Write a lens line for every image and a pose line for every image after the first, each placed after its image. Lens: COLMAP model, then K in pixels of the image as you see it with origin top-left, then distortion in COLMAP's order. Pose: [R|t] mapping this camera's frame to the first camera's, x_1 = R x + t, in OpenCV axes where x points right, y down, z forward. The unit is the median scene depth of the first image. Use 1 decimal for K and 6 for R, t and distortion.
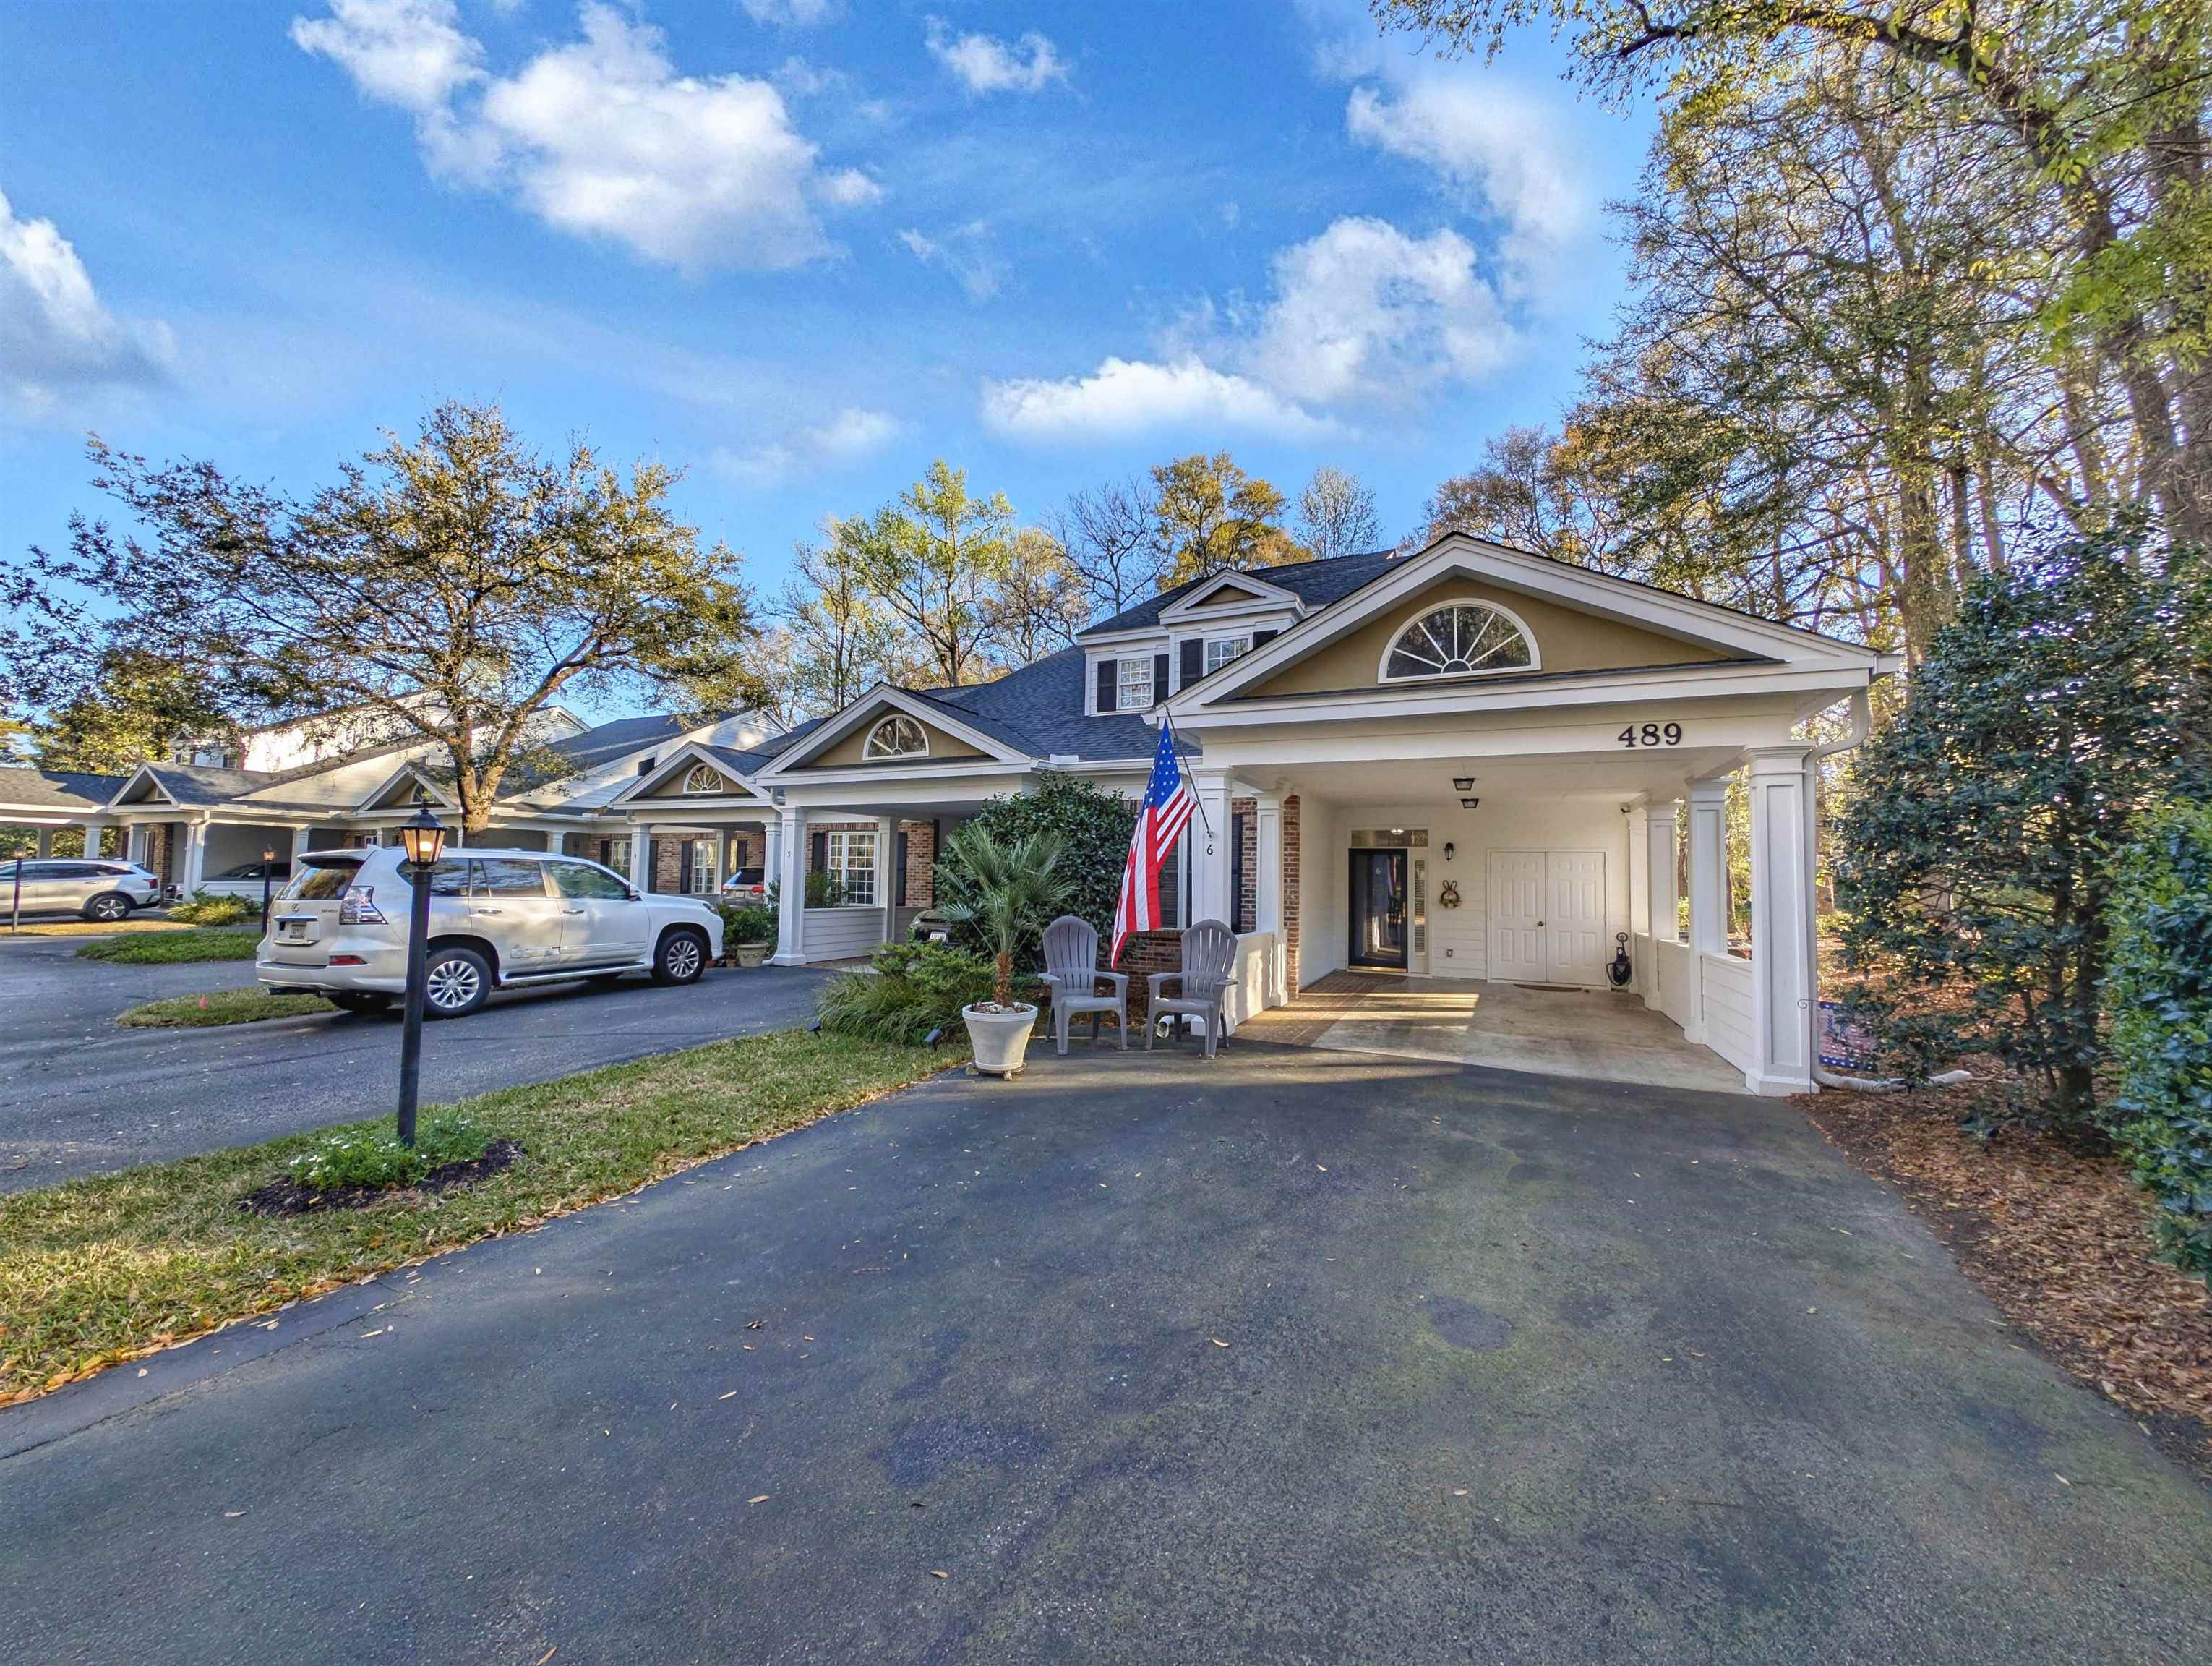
lens RADIAL K [[827.5, 0, 1088.7], [0, 827.5, 837.6], [0, 0, 1]] dist [0.016213, -0.007277]
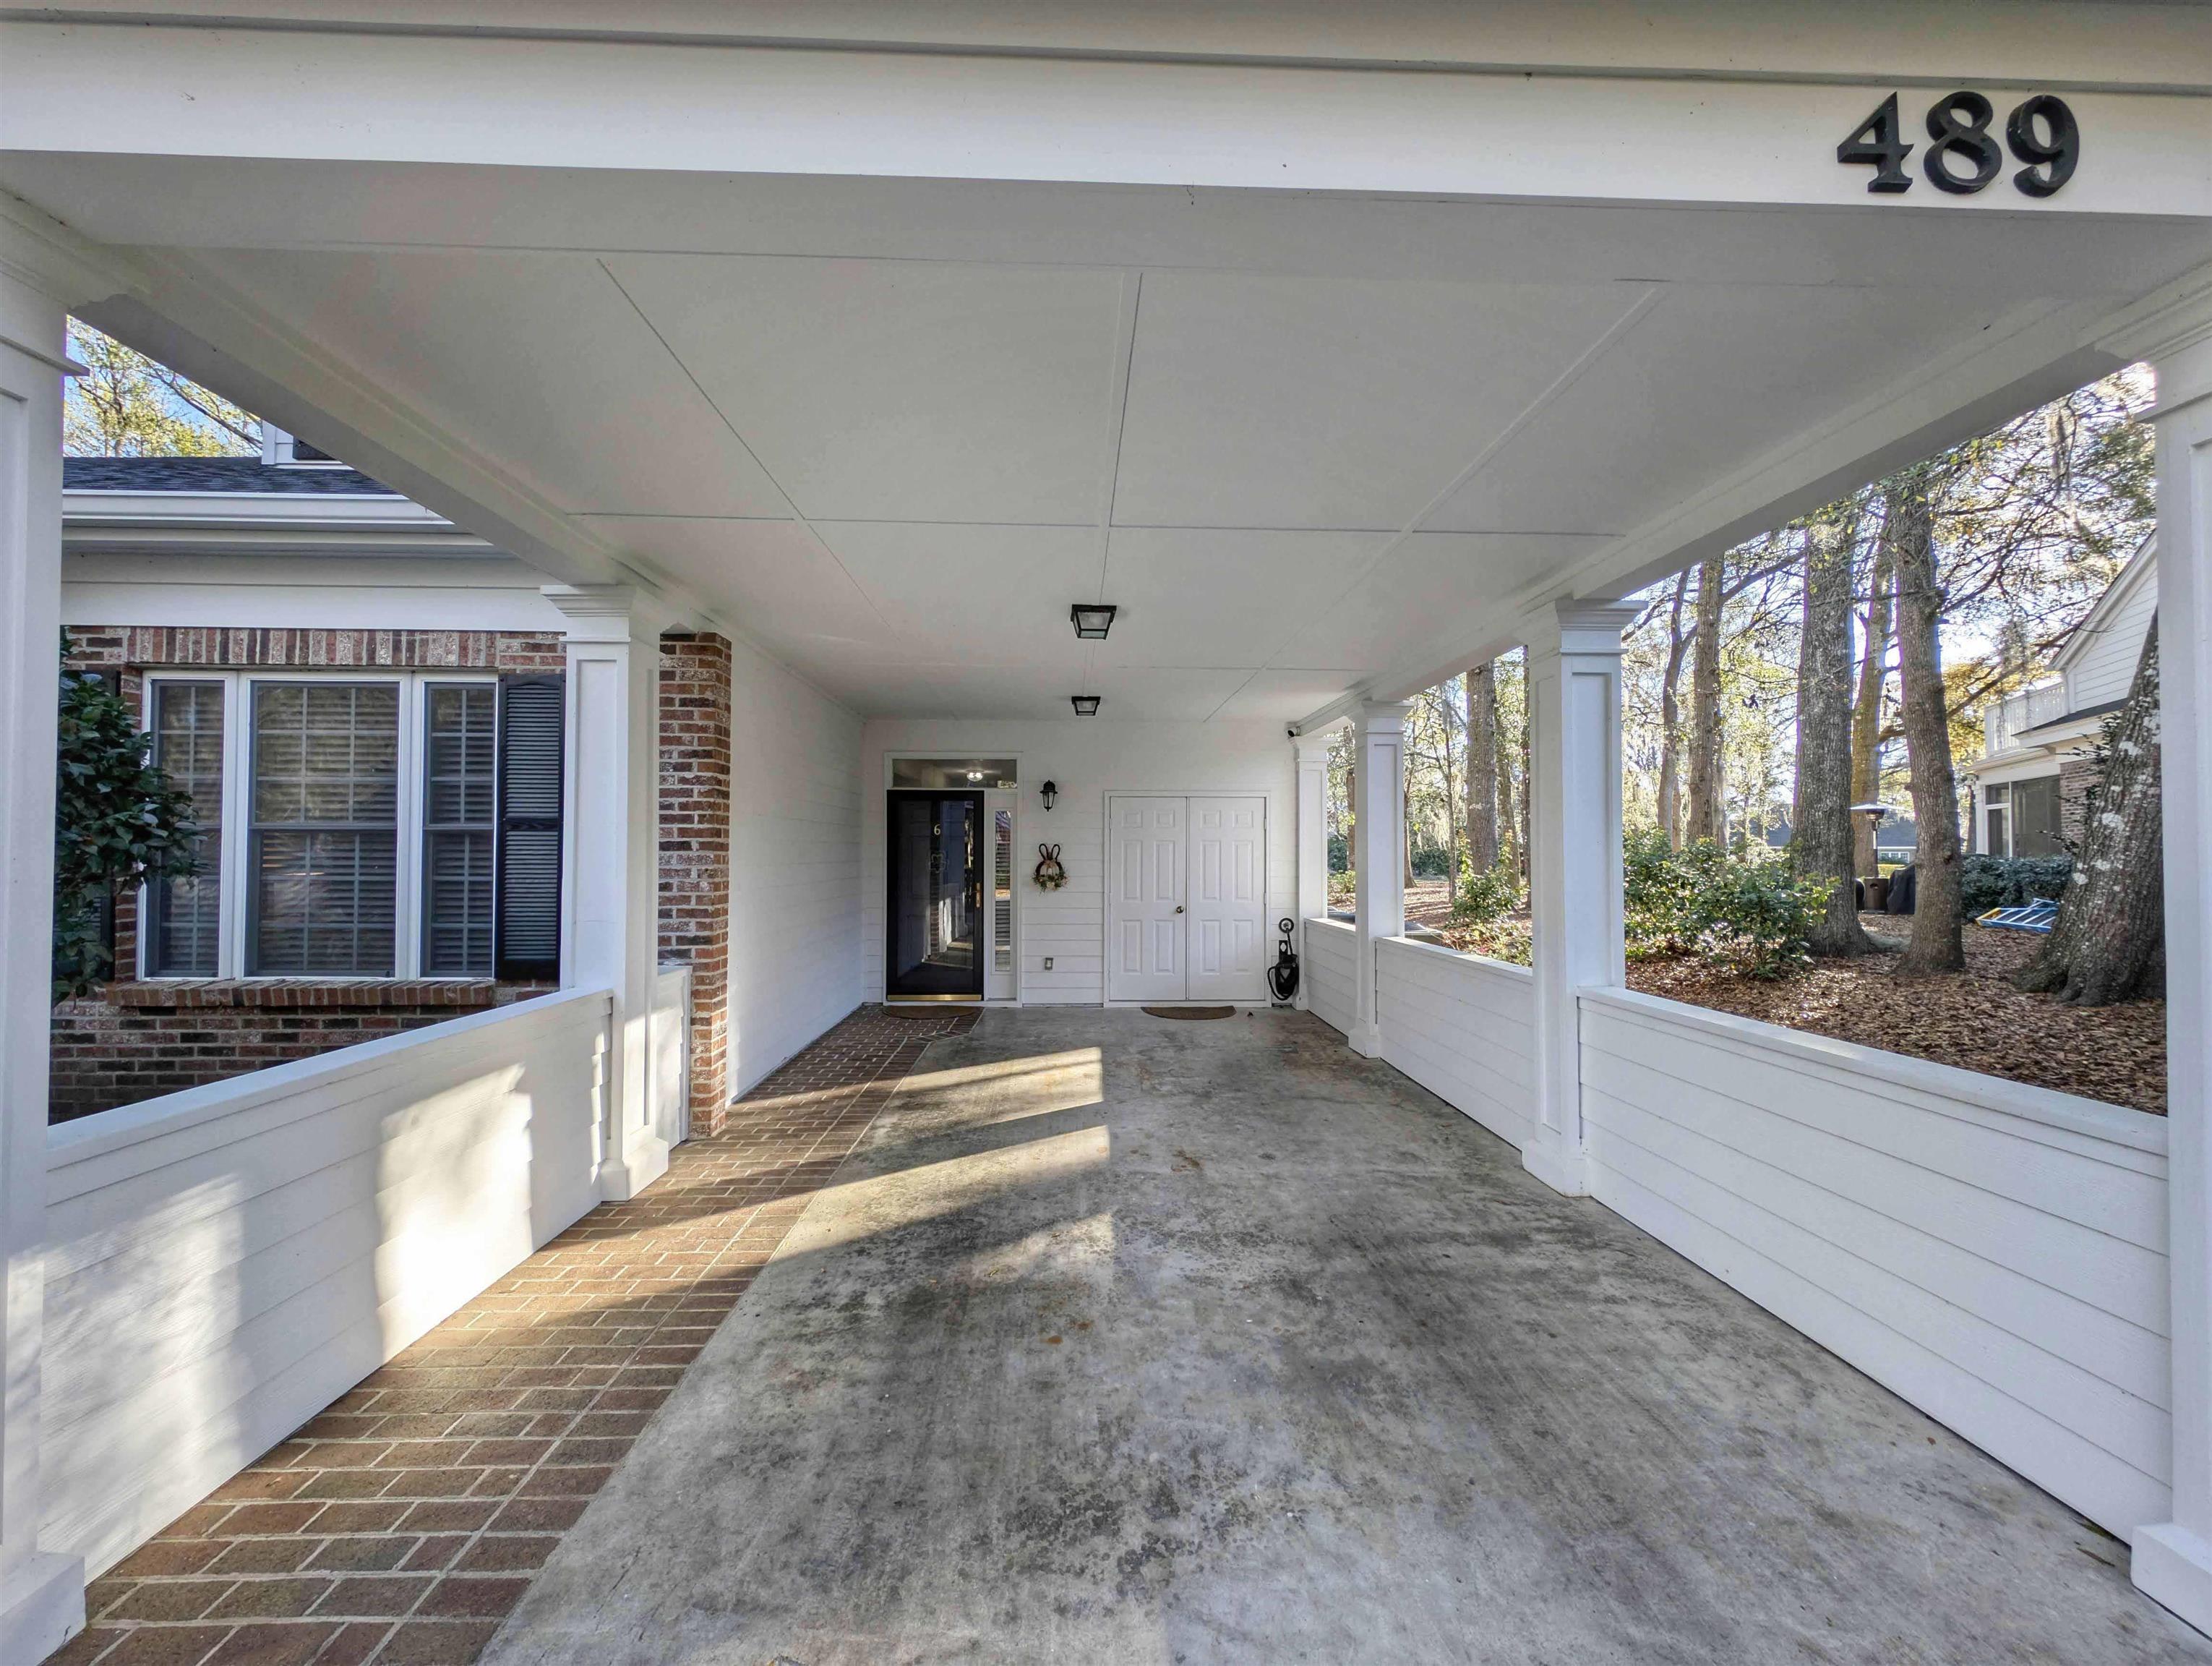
lens RADIAL K [[824.3, 0, 1090.4], [0, 824.3, 839.0], [0, 0, 1]] dist [0.005499, -0.000303]
pose [[0.886944, -0.009092, 0.461788, 0.226815], [-0.007896, 0.999362, 0.034843, 0.033251], [-0.461810, -0.034550, 0.886306, 0.557985]]
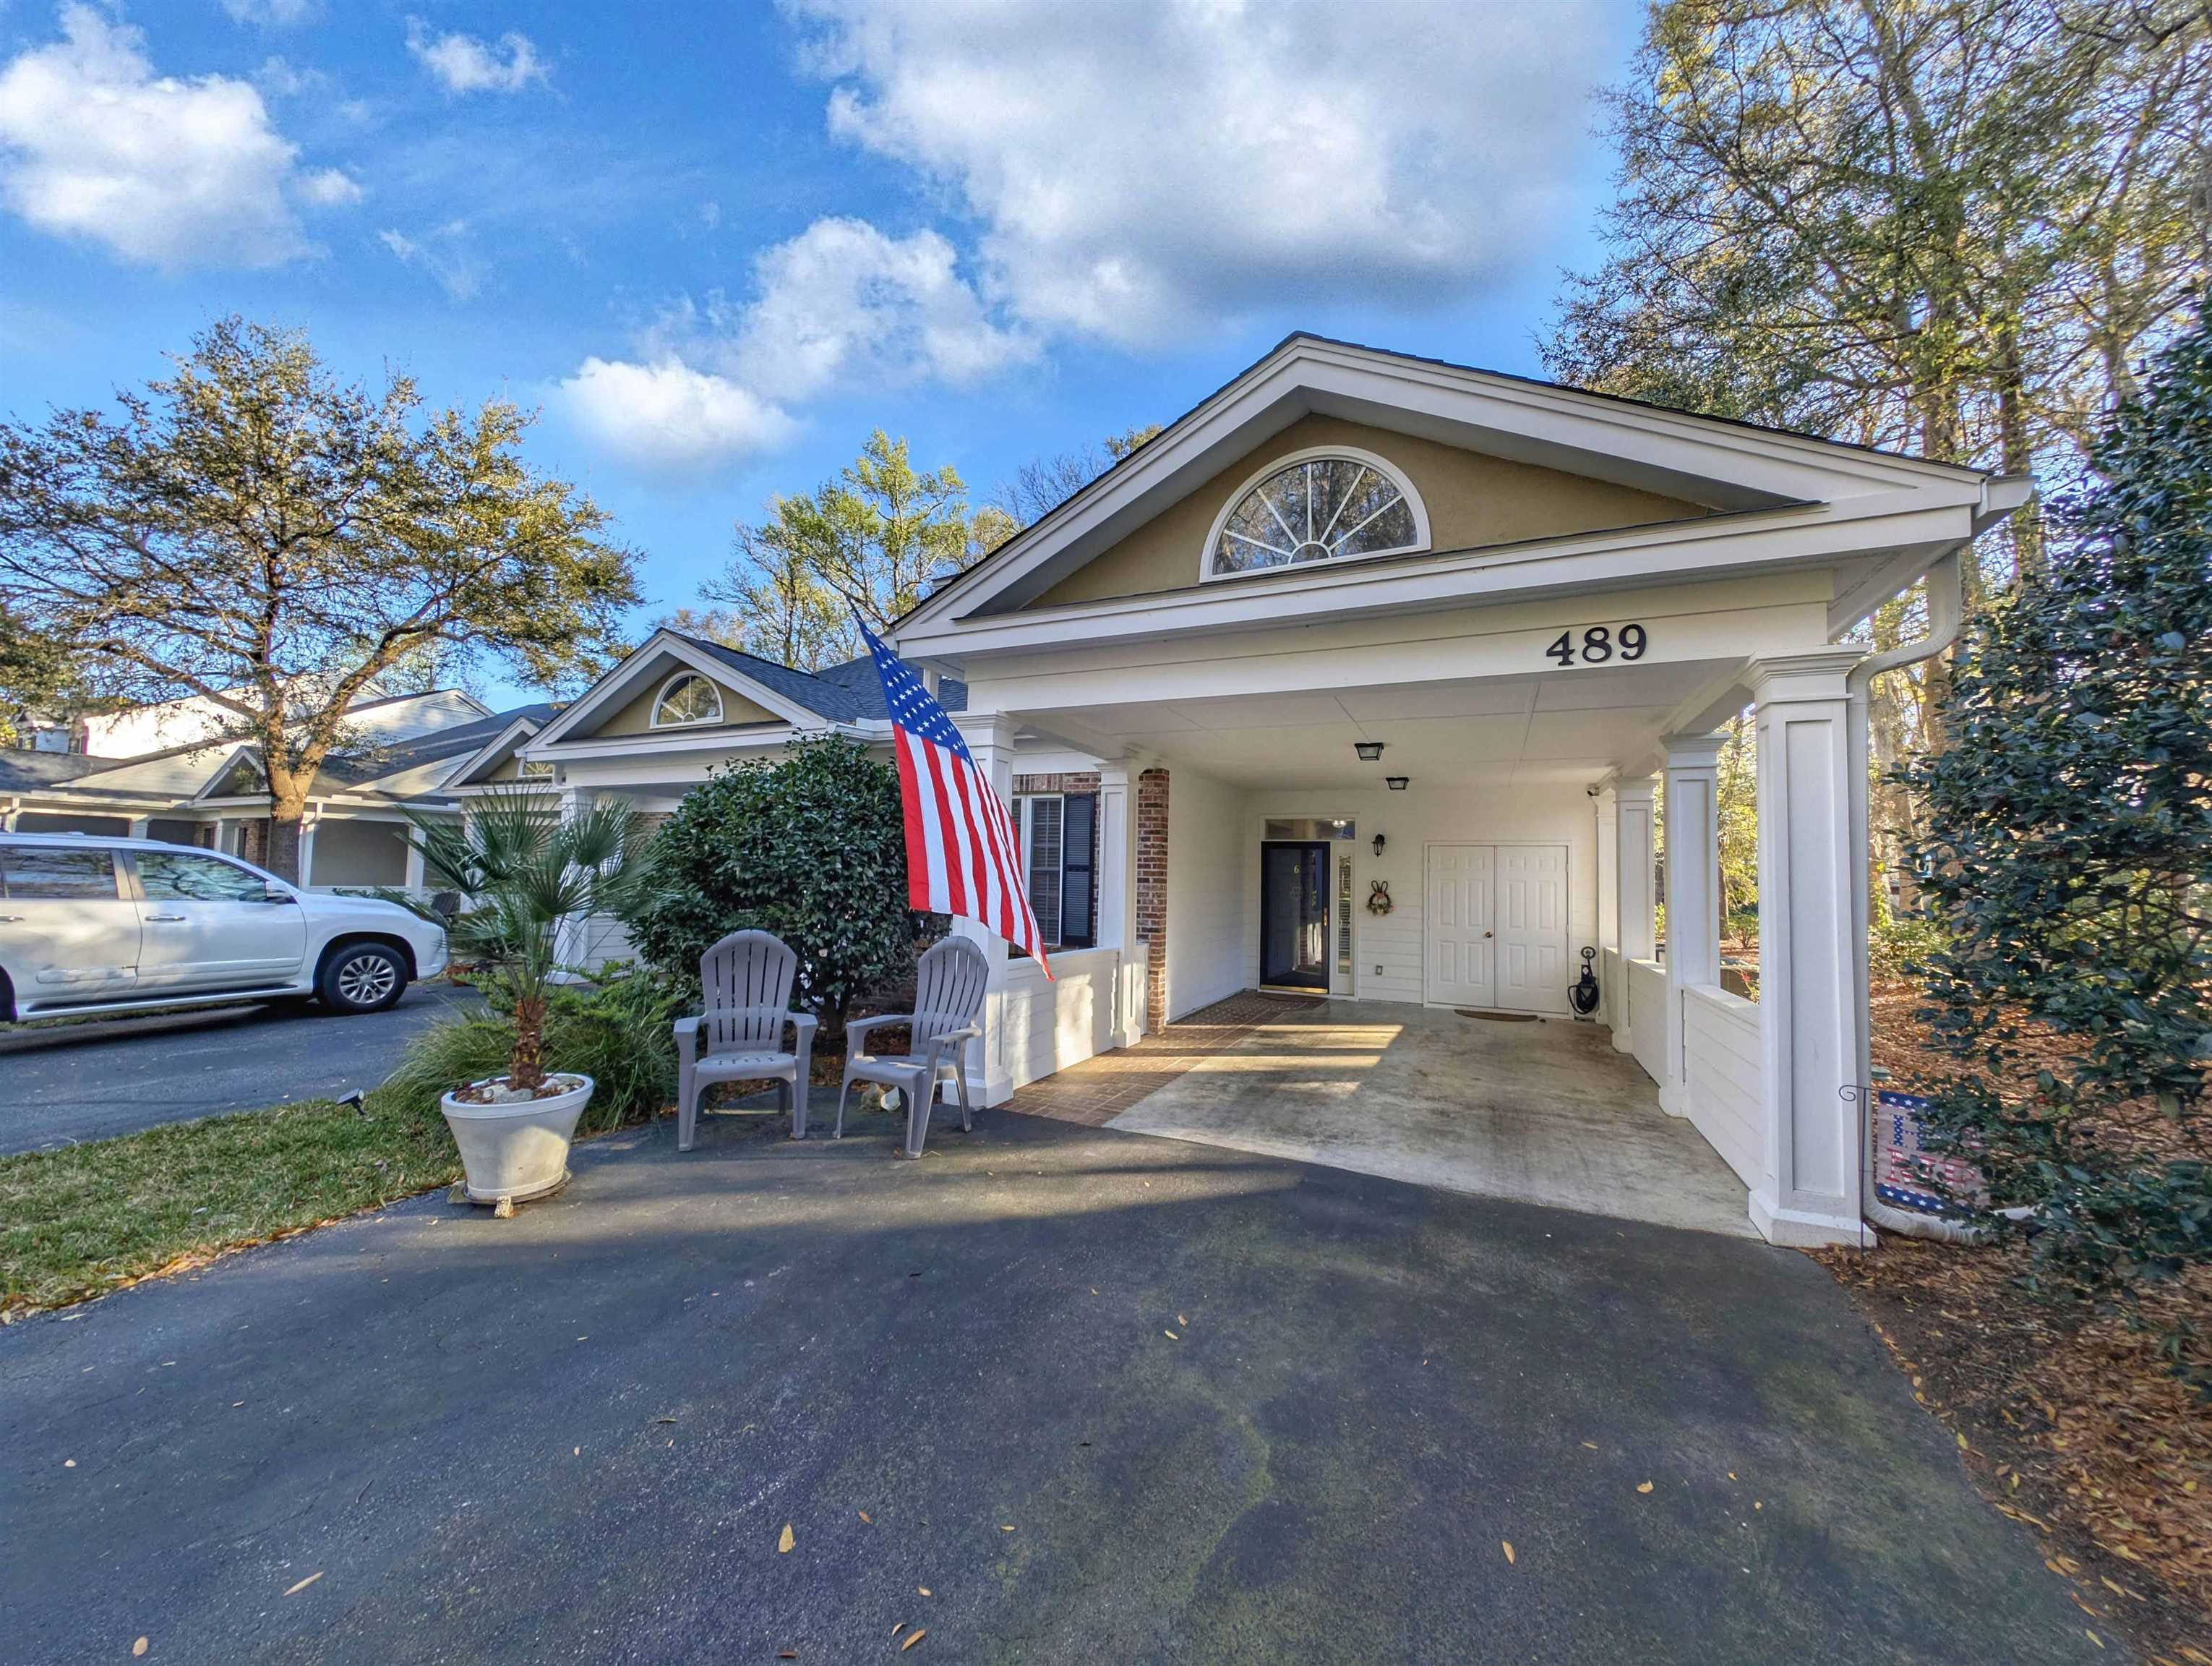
lens RADIAL K [[824.3, 0, 1090.4], [0, 824.3, 839.0], [0, 0, 1]] dist [0.005499, -0.000303]
pose [[0.999990, 0.003576, 0.002826, 0.182820], [-0.003579, 0.999993, 0.000976, 0.013401], [-0.002822, -0.000986, 0.999996, 0.238082]]
